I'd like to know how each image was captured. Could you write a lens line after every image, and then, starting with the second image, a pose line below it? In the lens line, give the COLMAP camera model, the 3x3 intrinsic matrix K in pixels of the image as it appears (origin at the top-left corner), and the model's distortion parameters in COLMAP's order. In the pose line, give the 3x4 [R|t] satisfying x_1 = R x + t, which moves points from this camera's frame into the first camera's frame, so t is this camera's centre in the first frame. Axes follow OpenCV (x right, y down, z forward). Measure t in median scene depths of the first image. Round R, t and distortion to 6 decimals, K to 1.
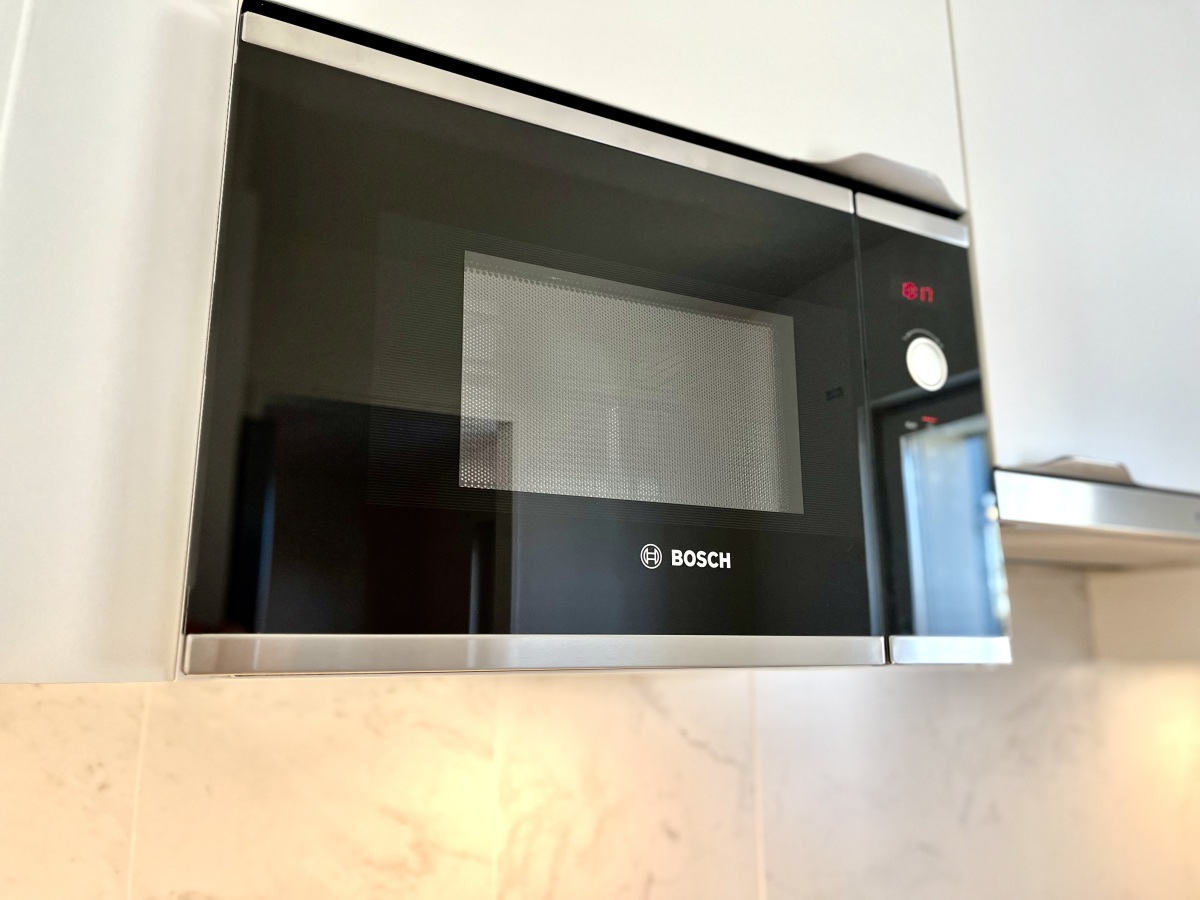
lens RADIAL K [[910.4, 0, 596.9], [0, 910.4, 455.4], [0, 0, 1]] dist [0.060441, -0.094630]
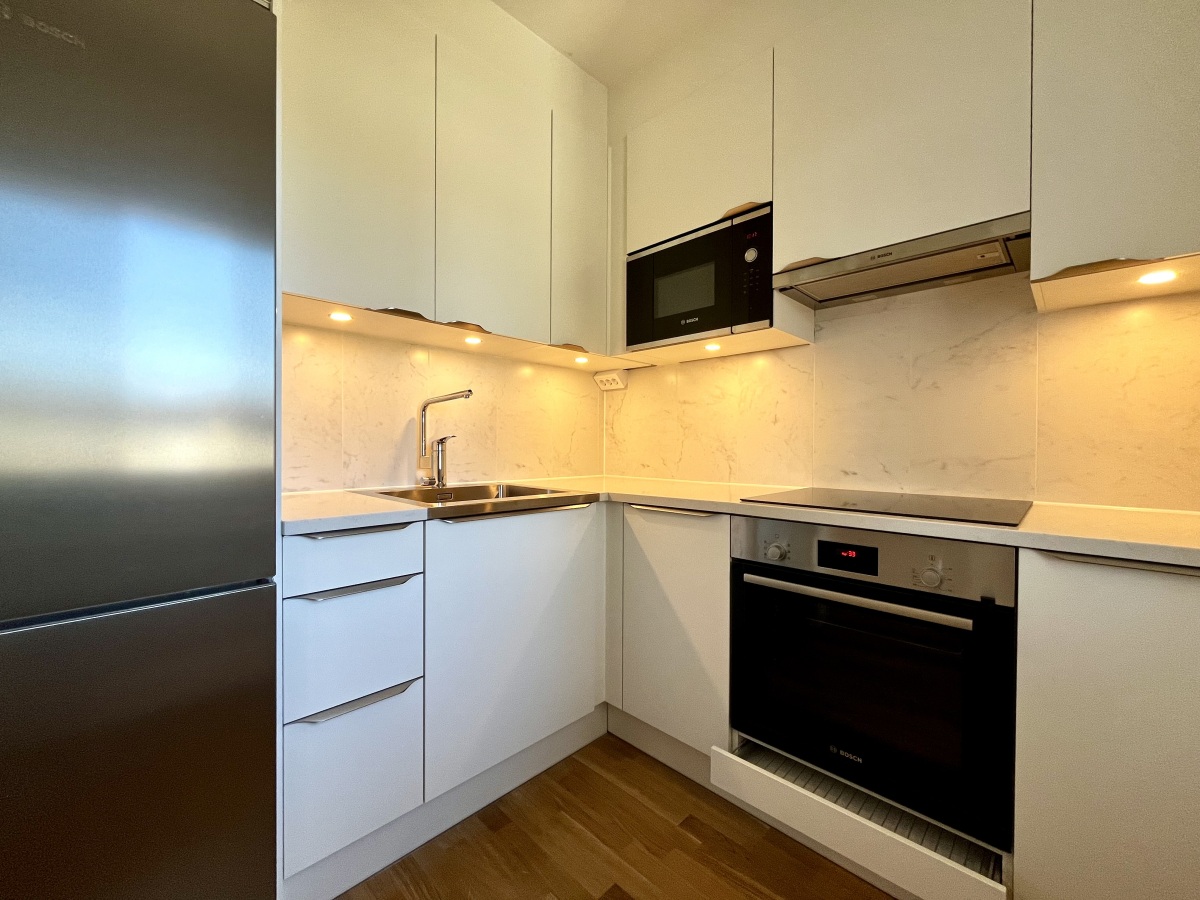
lens RADIAL K [[483.6, 0, 600.0], [0, 483.6, 450.0], [0, 0, 1]] dist [-0.002403, -0.000338]
pose [[0.303240, 0.017373, -0.952756, 1.859503], [0.200999, 0.976172, 0.081774, 0.360367], [0.931475, -0.216300, 0.292522, -0.341421]]
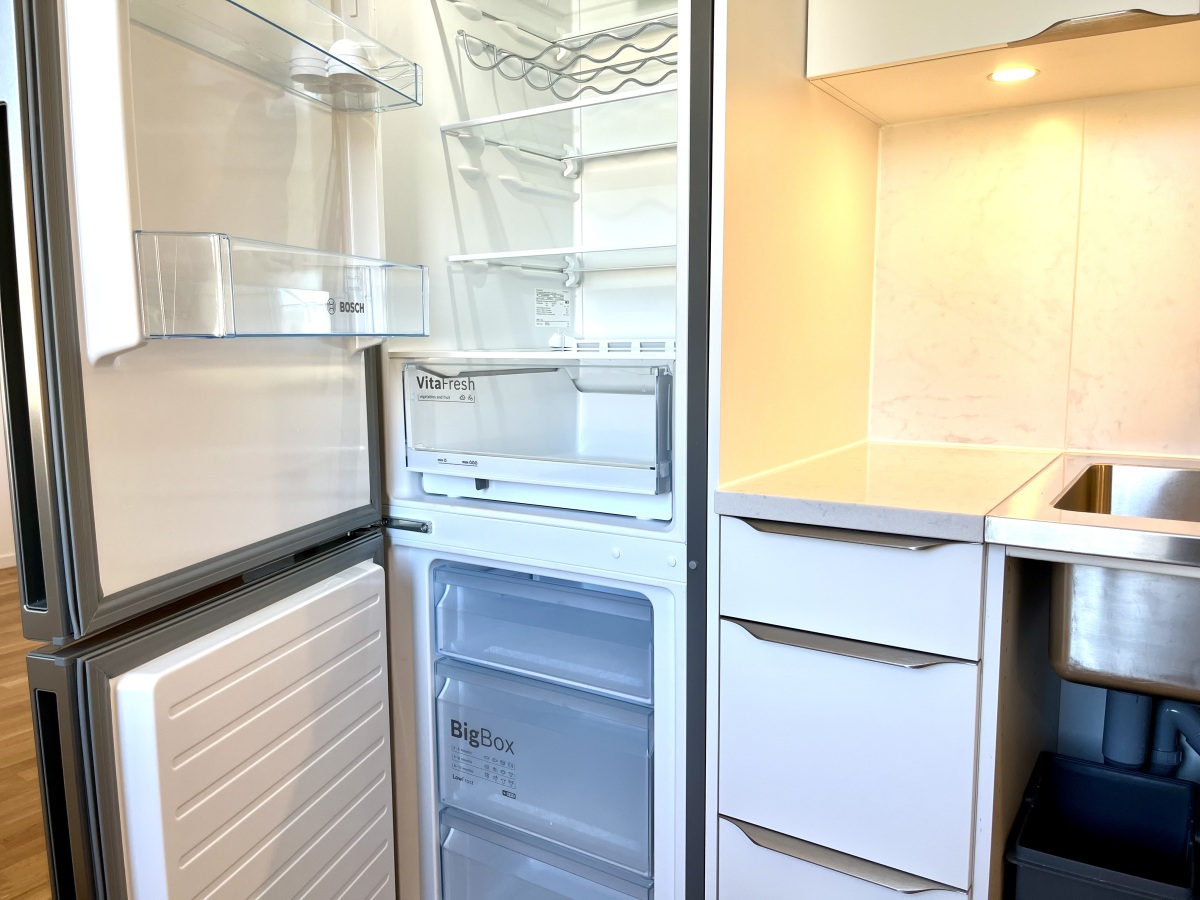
lens RADIAL K [[910.4, 0, 596.9], [0, 910.4, 455.4], [0, 0, 1]] dist [0.060441, -0.094630]
pose [[-0.884274, 0.075008, -0.460905, 1.306081], [0.117228, 0.991065, -0.063623, 0.478924], [0.452015, -0.110291, -0.885166, 0.326806]]
